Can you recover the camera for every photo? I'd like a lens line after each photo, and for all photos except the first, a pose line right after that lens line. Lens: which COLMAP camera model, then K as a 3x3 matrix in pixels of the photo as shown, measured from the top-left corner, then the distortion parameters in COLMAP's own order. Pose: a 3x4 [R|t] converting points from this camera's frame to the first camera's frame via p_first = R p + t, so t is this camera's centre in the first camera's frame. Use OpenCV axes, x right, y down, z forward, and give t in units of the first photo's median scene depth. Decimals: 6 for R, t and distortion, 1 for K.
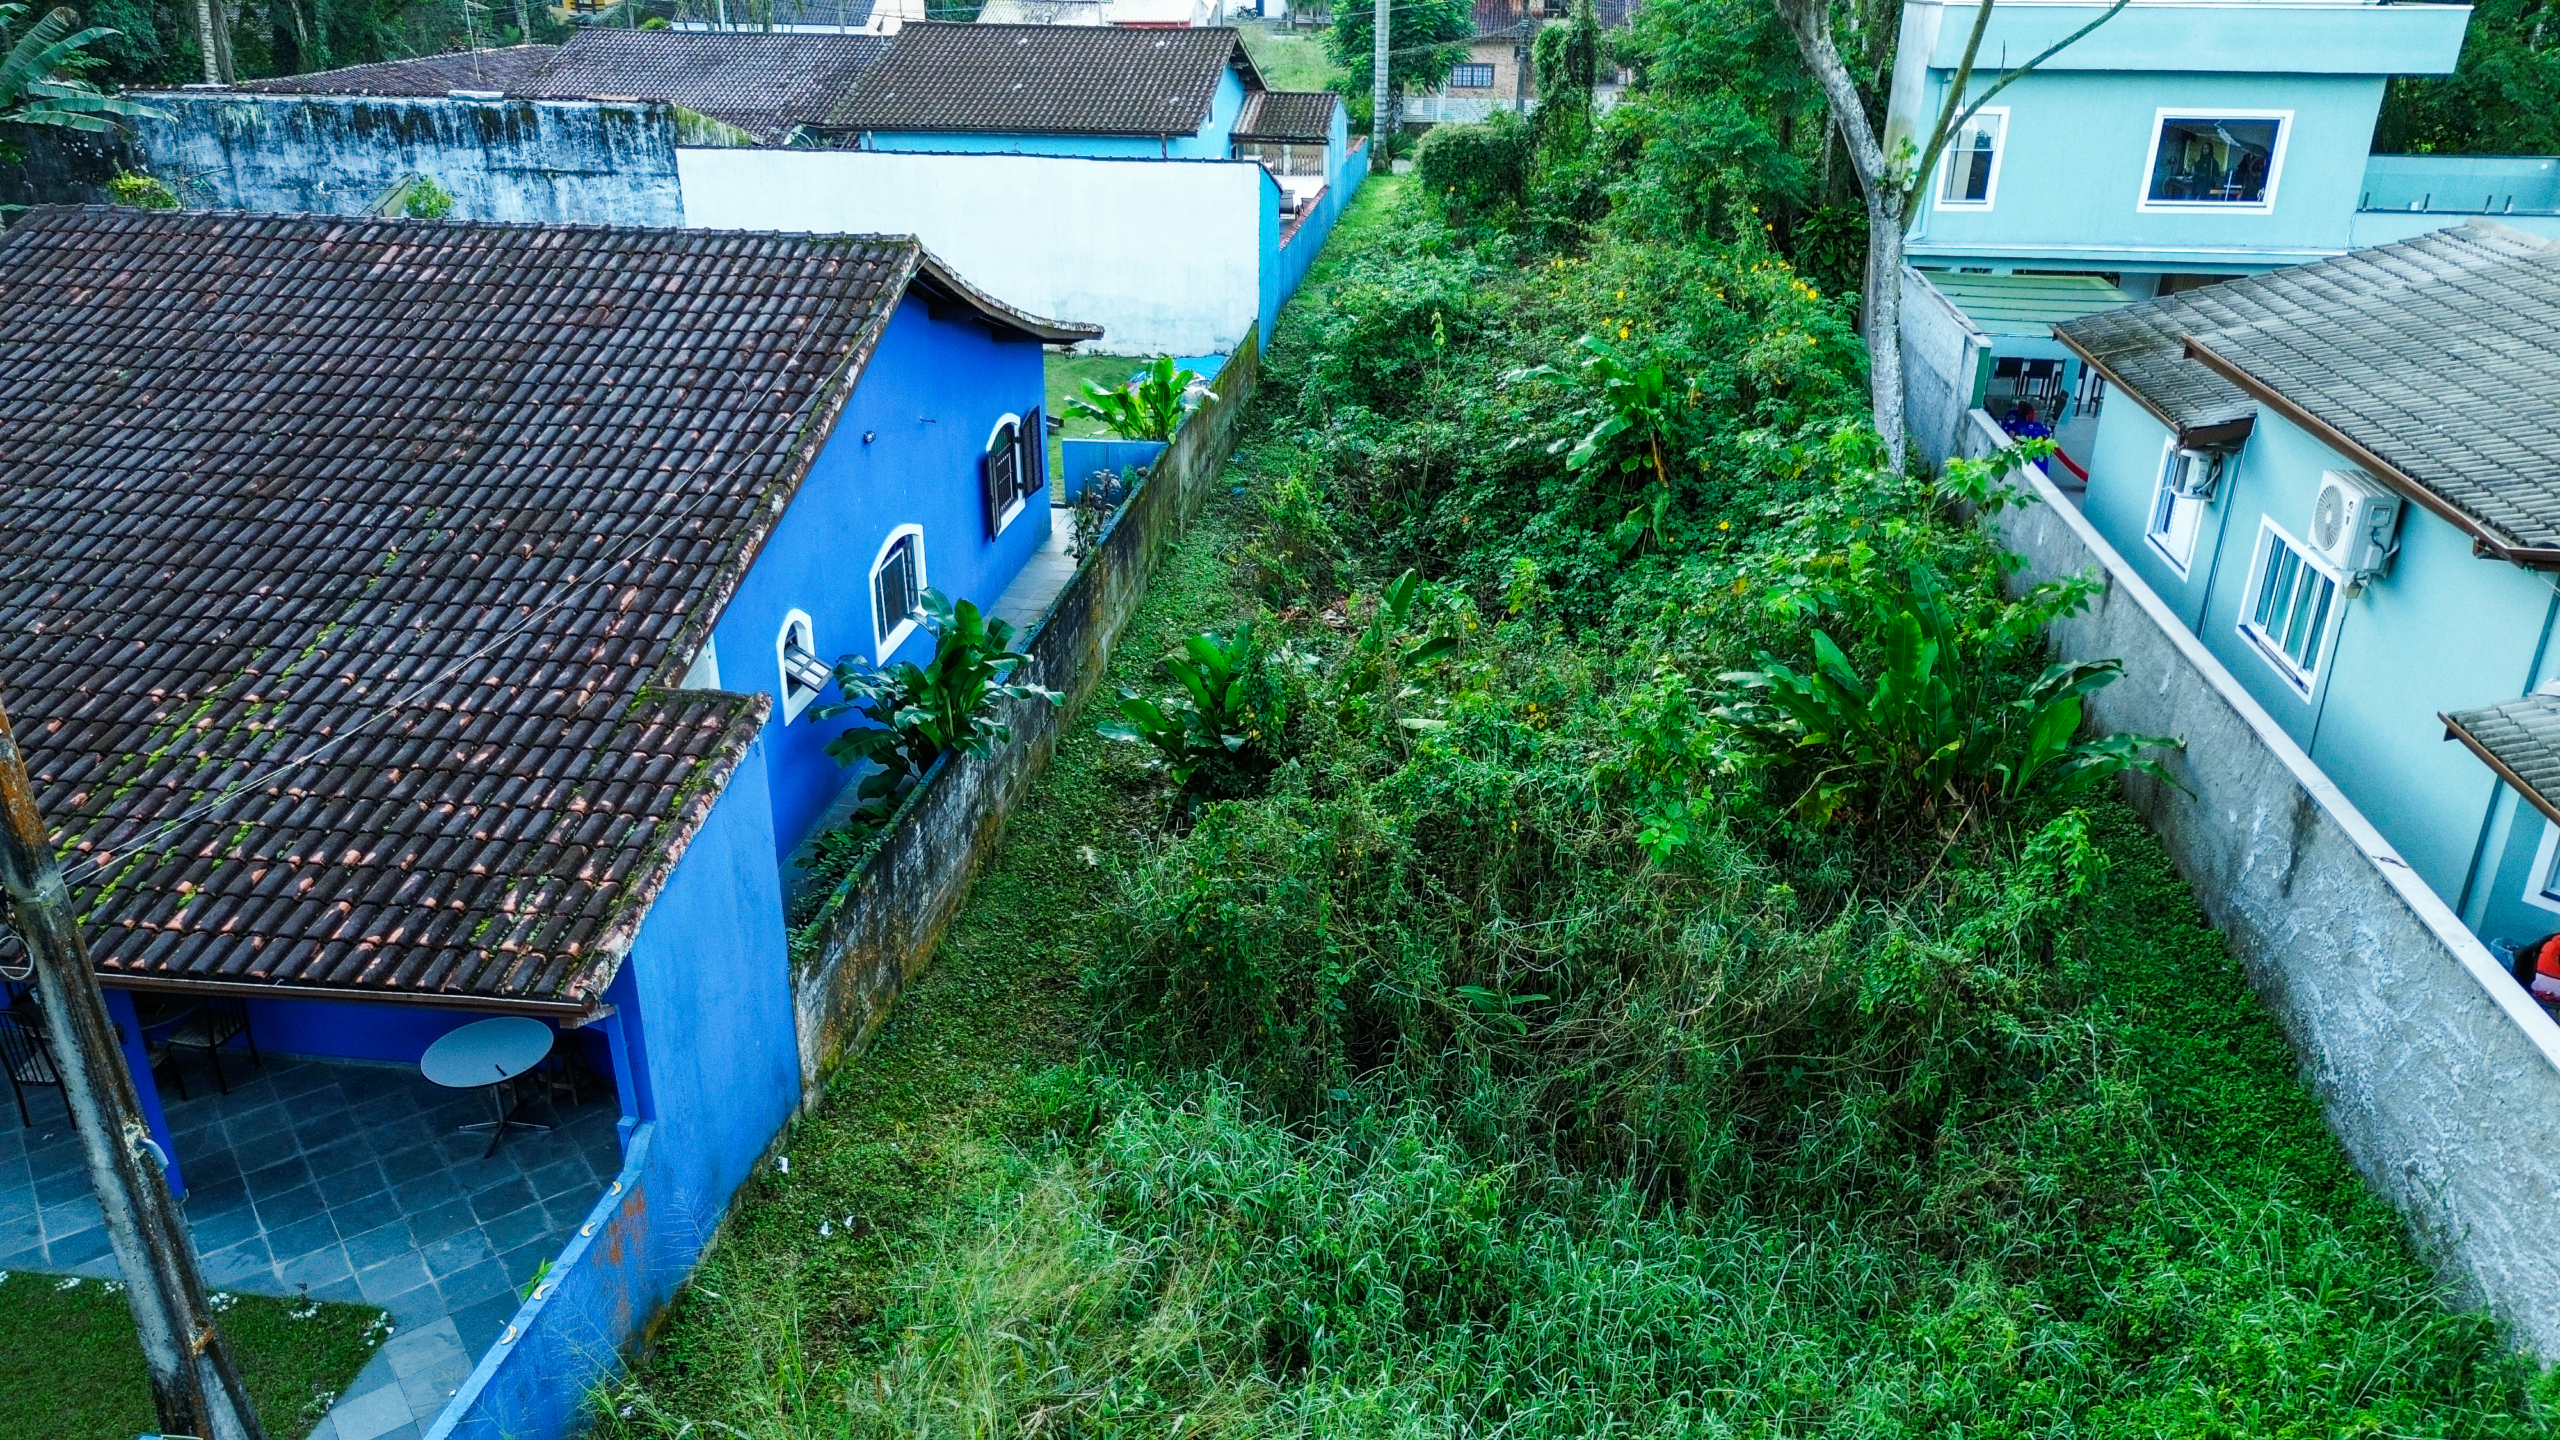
lens RADIAL K [[1807.5, 0, 1282.6], [0, 1807.5, 720.3], [0, 0, 1]] dist [0.069739, -0.063991]
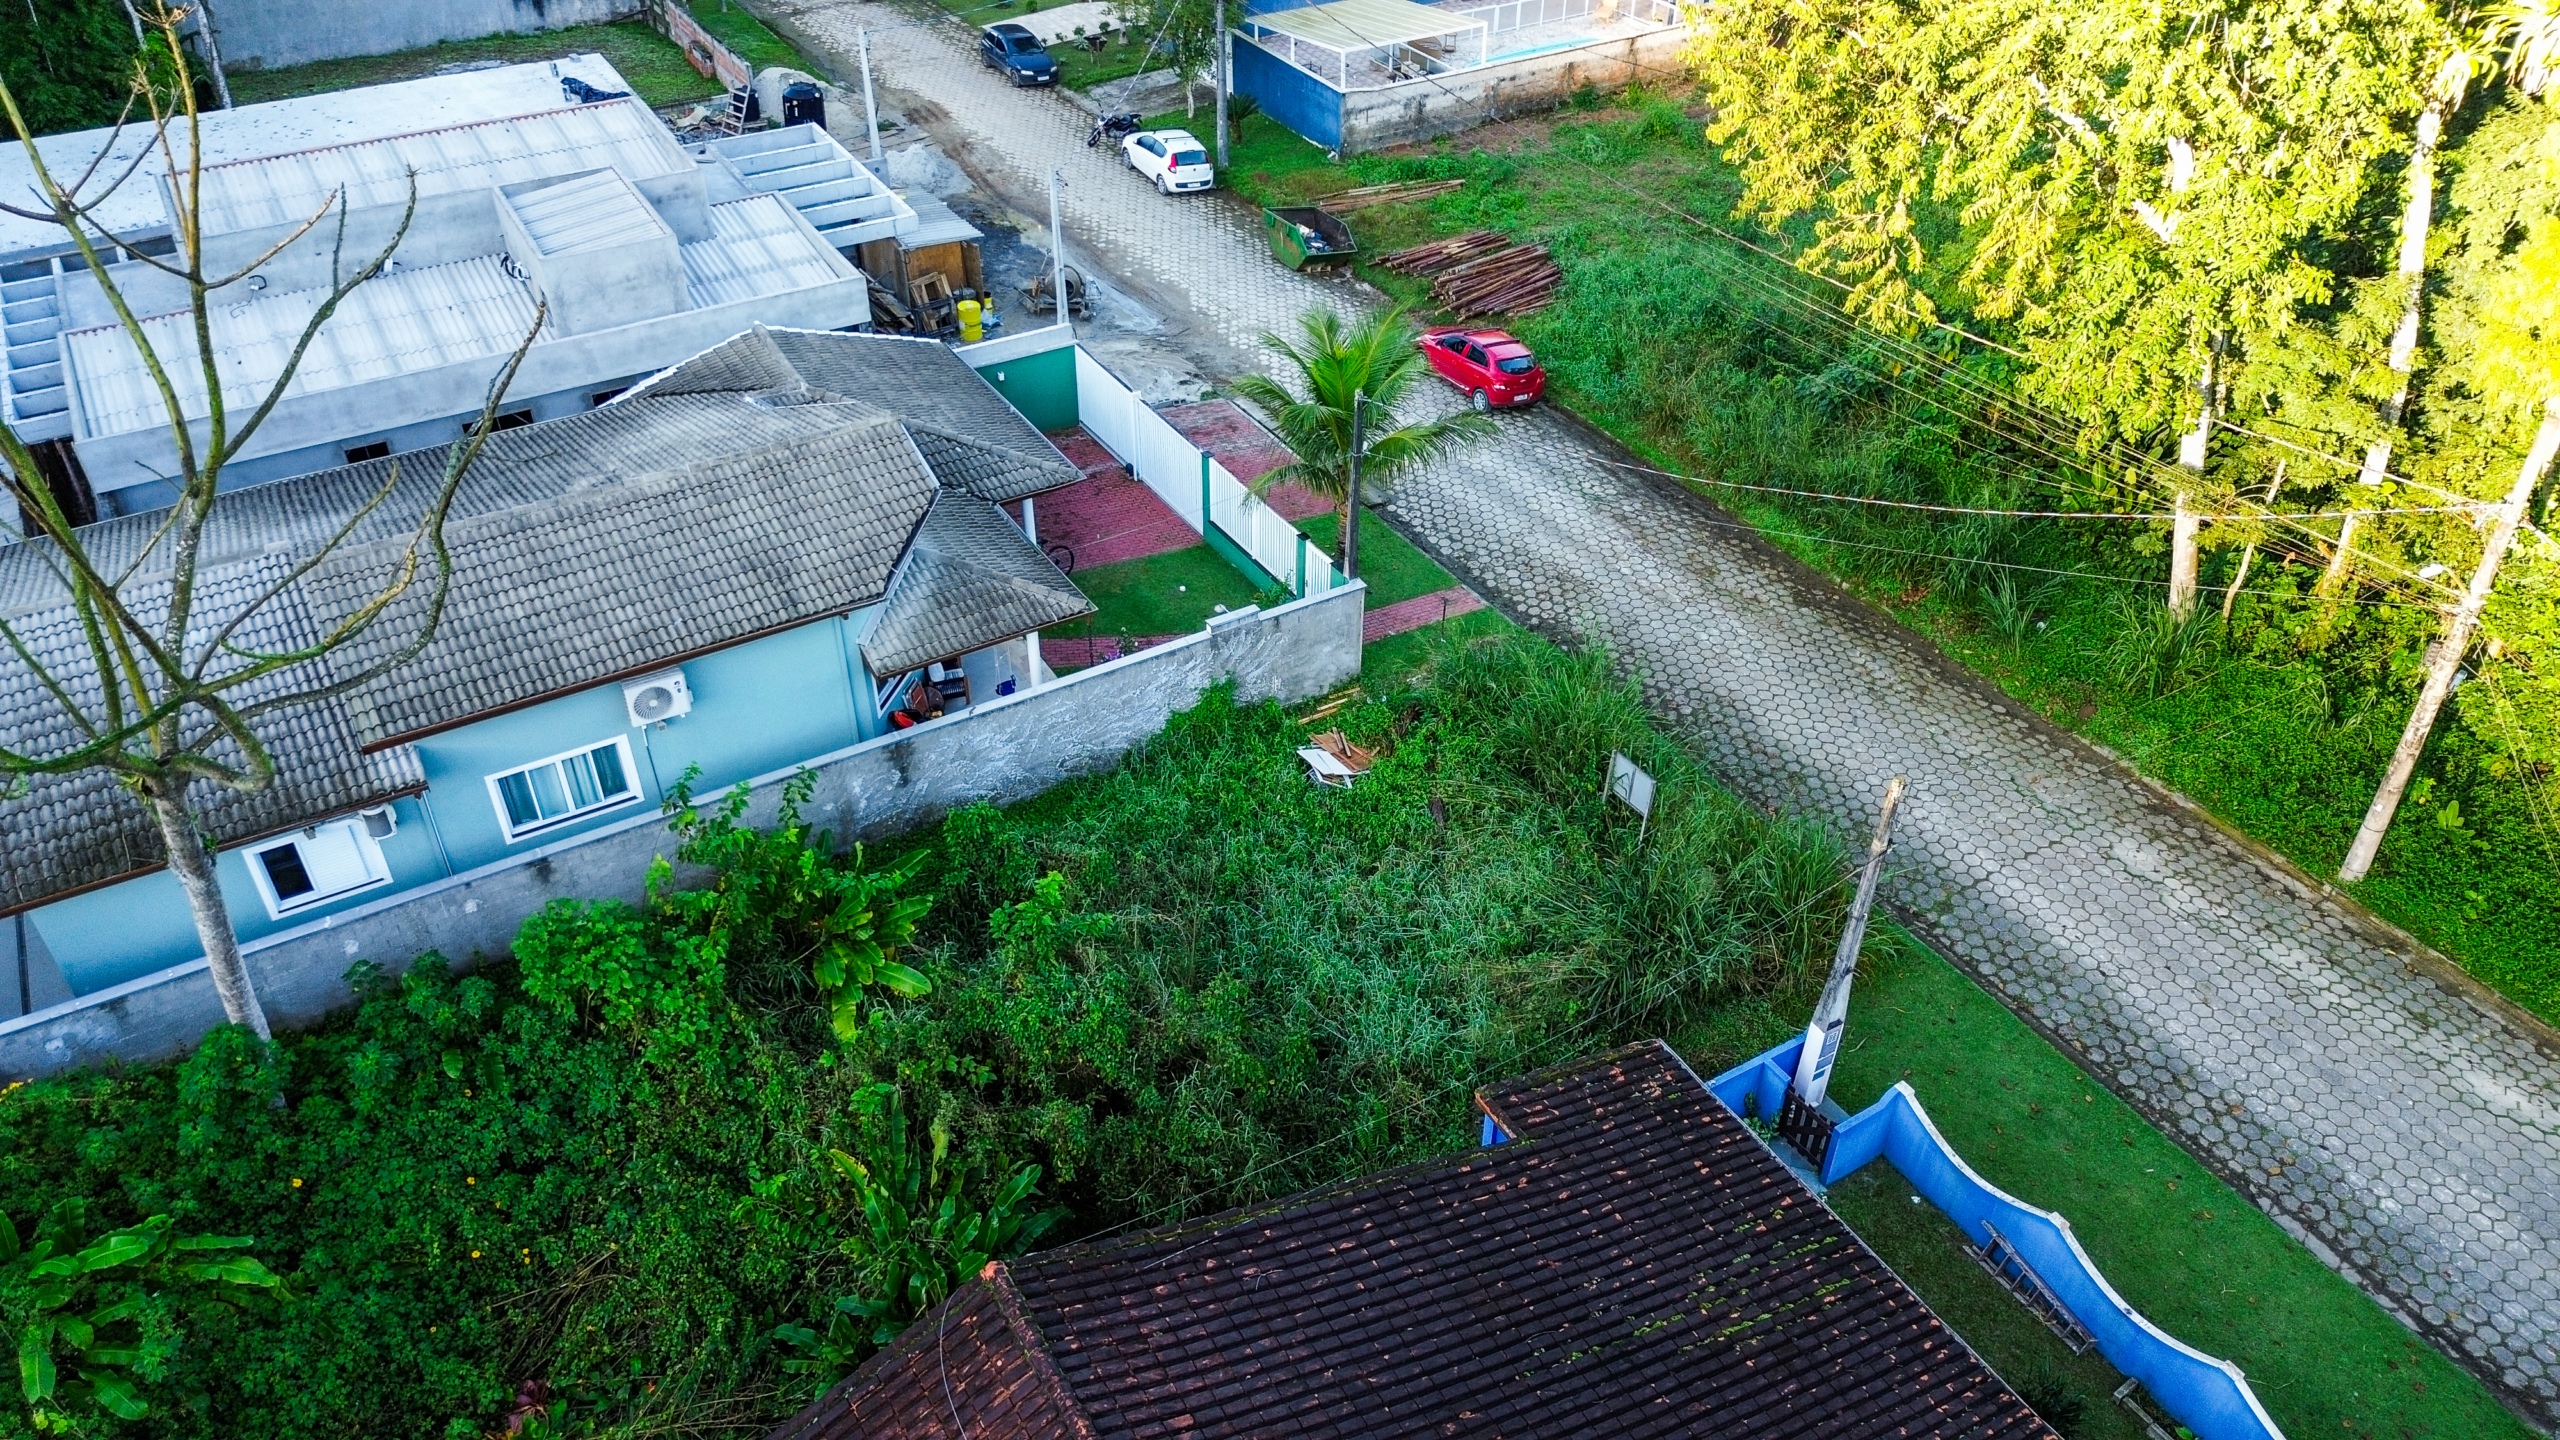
lens RADIAL K [[1804.1, 0, 1283.1], [0, 1804.1, 722.7], [0, 0, 1]] dist [0.075116, -0.077083]
pose [[-0.619121, -0.489575, 0.614008, -0.768747], [0.303149, 0.572275, 0.761972, -1.146235], [-0.724424, 0.657889, -0.205893, 0.925354]]
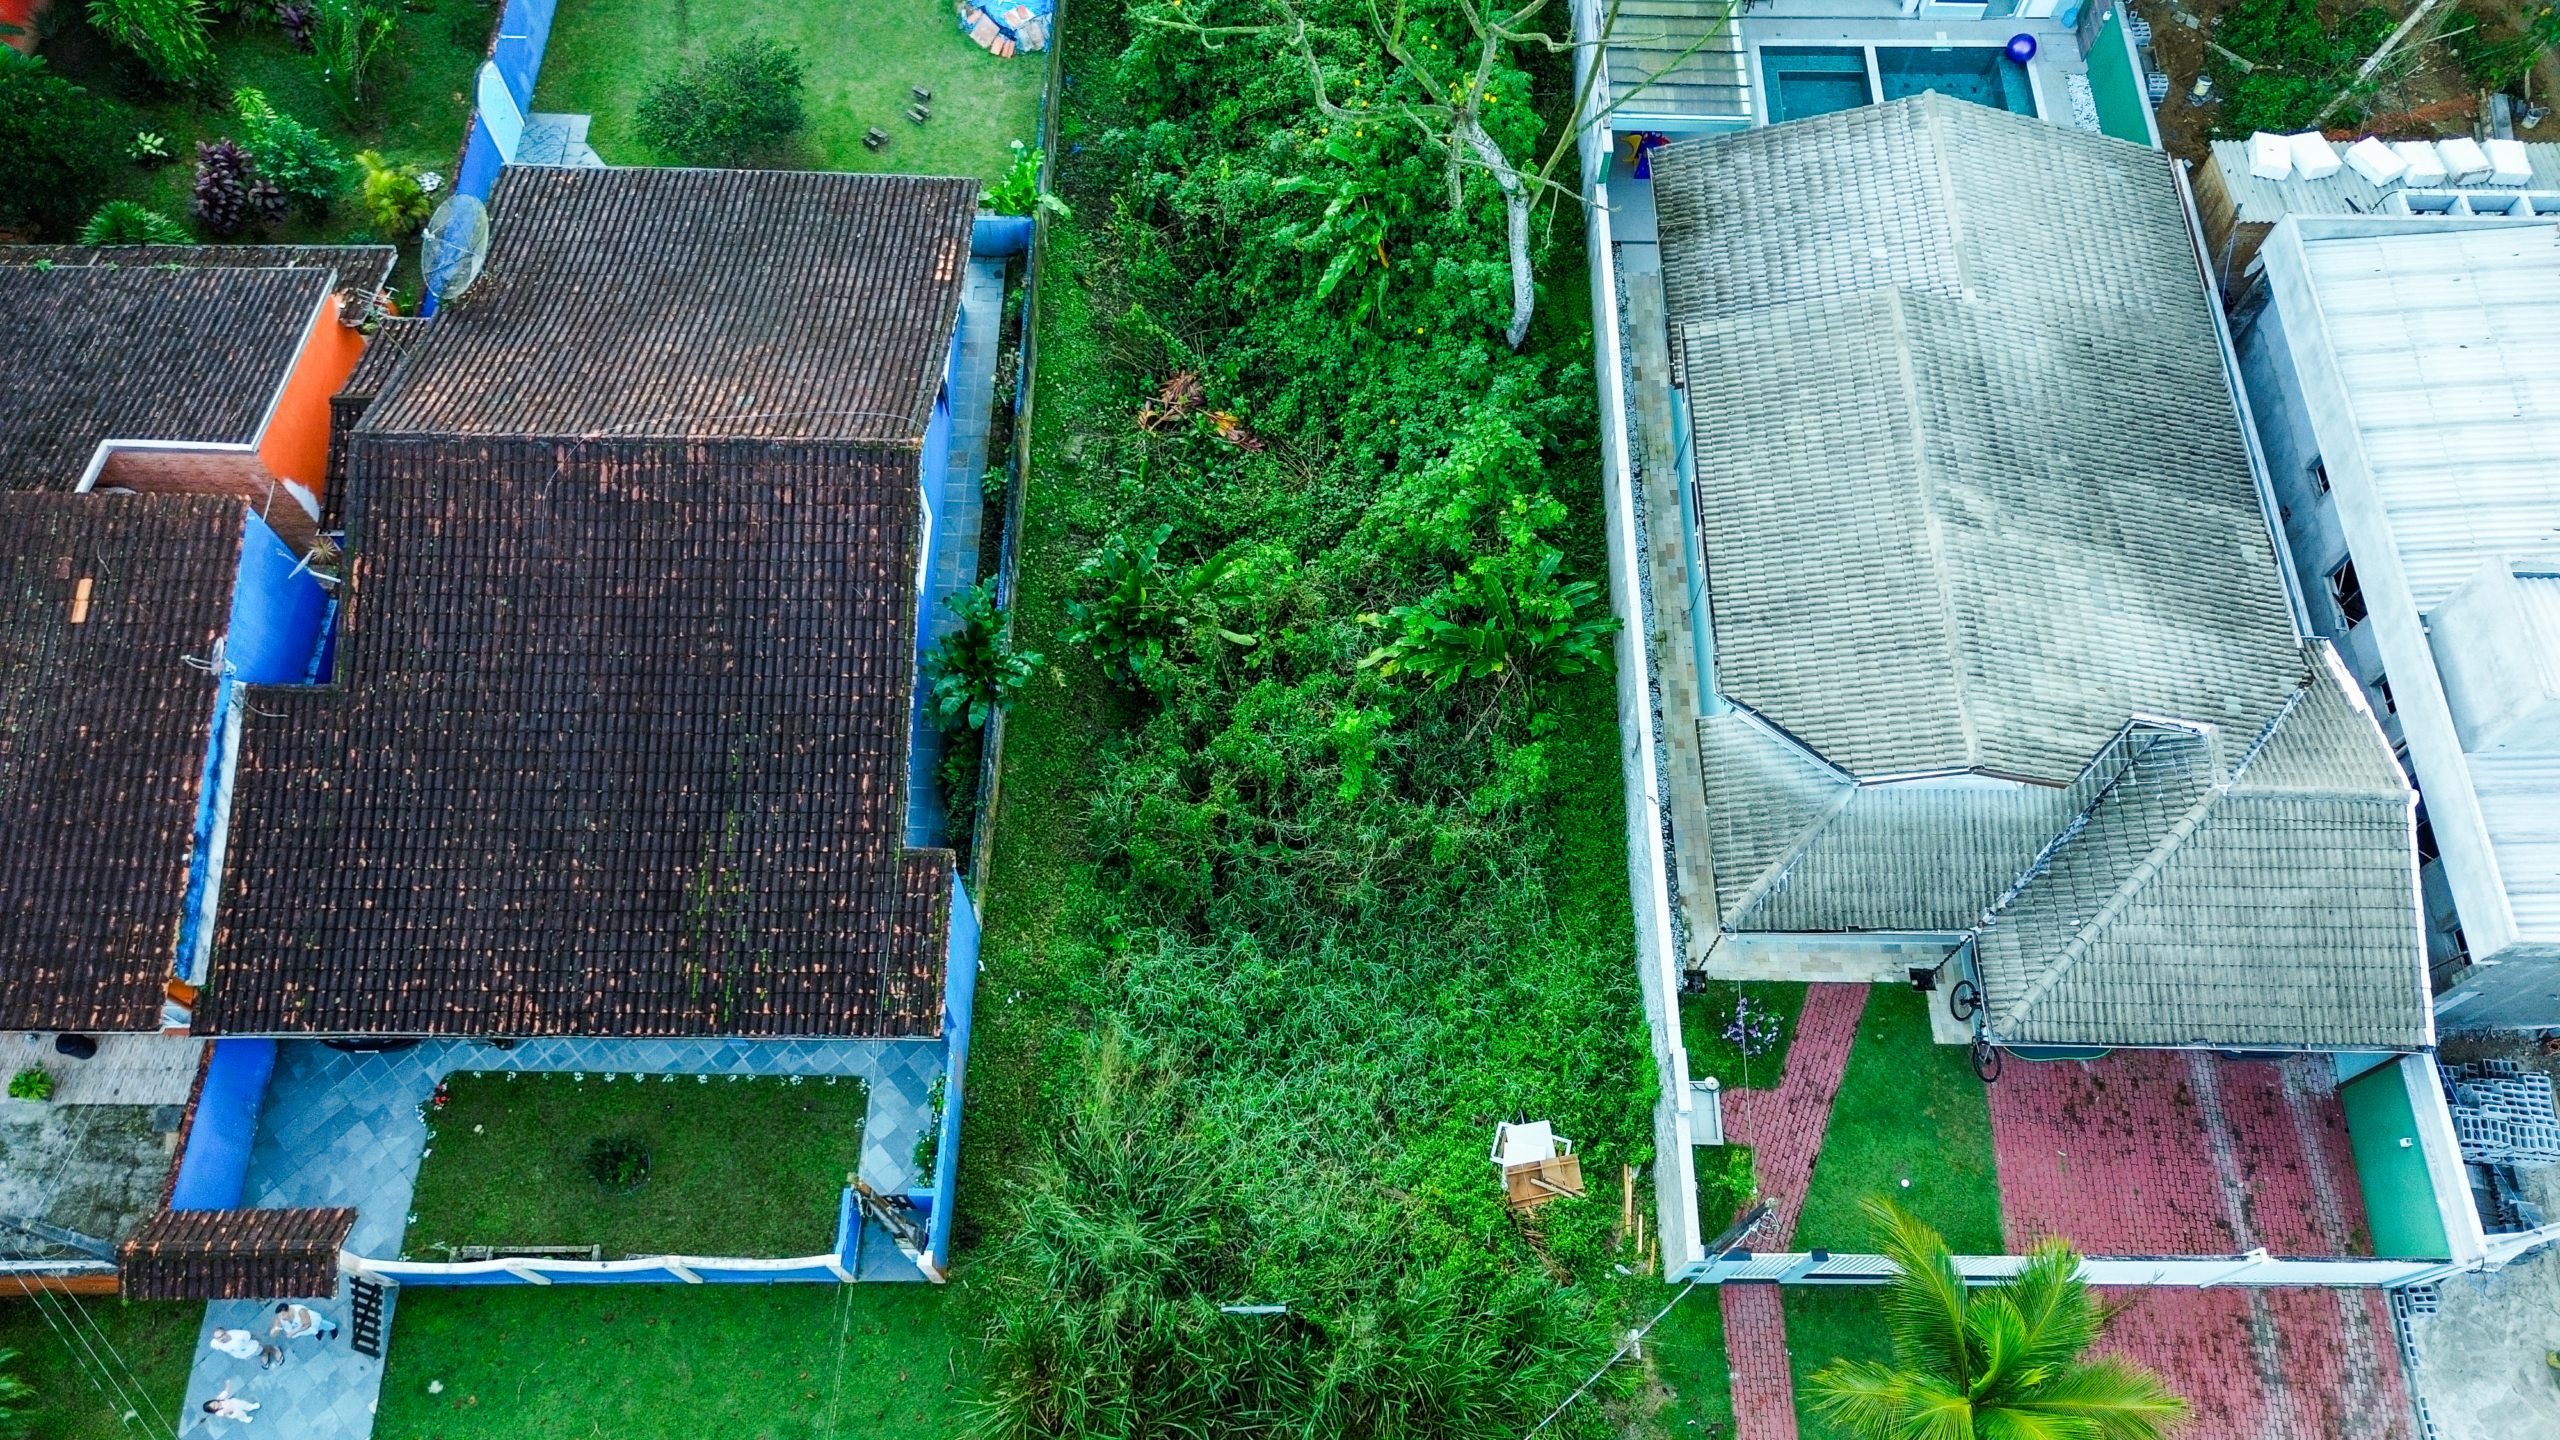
lens RADIAL K [[1807.5, 0, 1282.6], [0, 1807.5, 720.3], [0, 0, 1]] dist [0.069739, -0.063991]
pose [[0.993337, -0.102106, 0.053443, 0.017885], [0.044448, 0.767277, 0.639774, -1.164337], [-0.106330, -0.633135, 0.766703, -0.506648]]
